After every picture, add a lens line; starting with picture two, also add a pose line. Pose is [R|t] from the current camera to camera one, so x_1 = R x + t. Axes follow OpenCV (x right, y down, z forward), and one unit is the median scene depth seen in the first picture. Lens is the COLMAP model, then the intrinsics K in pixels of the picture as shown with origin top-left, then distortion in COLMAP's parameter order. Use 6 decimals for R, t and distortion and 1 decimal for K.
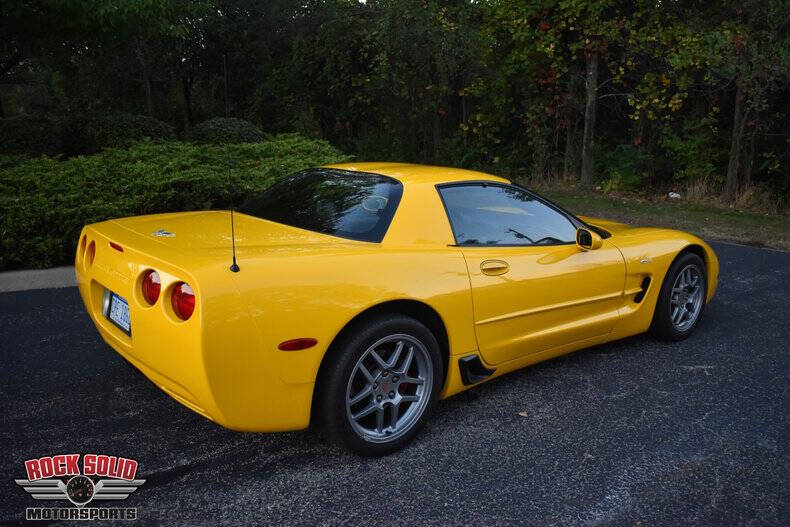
lens RADIAL K [[688.8, 0, 398.6], [0, 688.8, 264.4], [0, 0, 1]] dist [-0.084547, 0.001829]
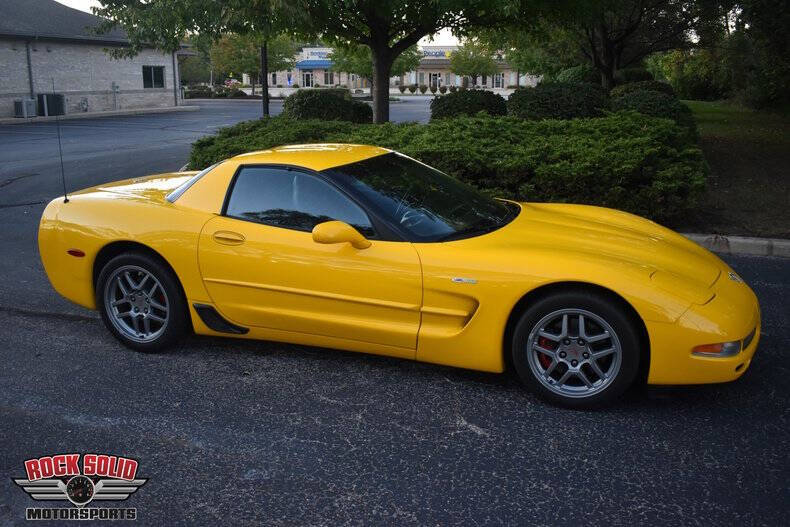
lens RADIAL K [[738.0, 0, 397.7], [0, 738.0, 265.5], [0, 0, 1]] dist [-0.082074, 0.006517]
pose [[0.514214, 0.194090, -0.835412, 0.374272], [-0.161683, 0.978530, 0.127821, -0.043613], [0.842284, 0.069345, 0.534555, 0.161207]]
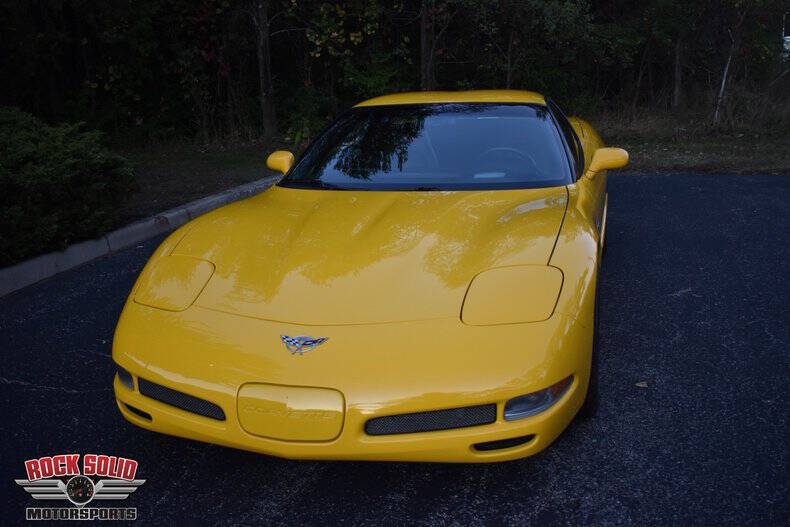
lens RADIAL K [[774.0, 0, 395.0], [0, 774.0, 263.5], [0, 0, 1]] dist [-0.083917, 0.022412]
pose [[0.826551, -0.189621, 0.529960, -0.158810], [0.170678, 0.981650, 0.085039, -0.016942], [-0.536361, 0.020163, 0.843748, 0.106173]]
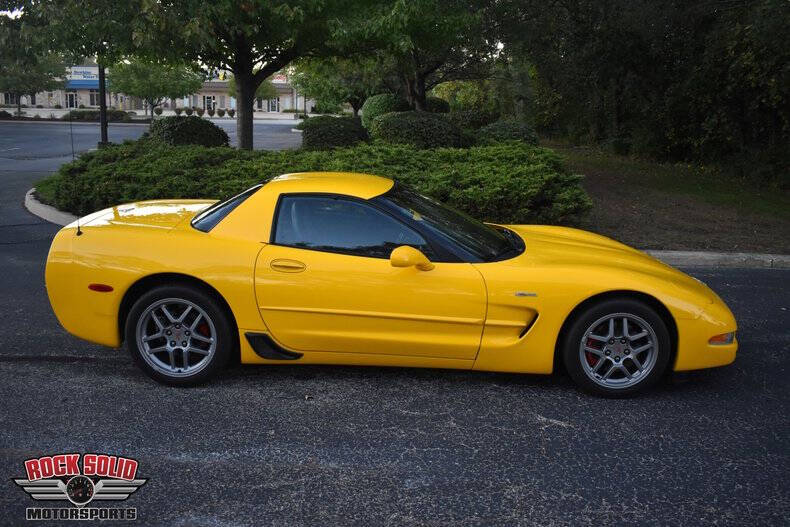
lens RADIAL K [[738.0, 0, 397.7], [0, 738.0, 265.5], [0, 0, 1]] dist [-0.082074, 0.006517]
pose [[0.752617, 0.143222, -0.642694, 0.308188], [-0.145694, 0.988087, 0.049579, -0.024323], [0.642138, 0.056323, 0.764517, 0.040577]]
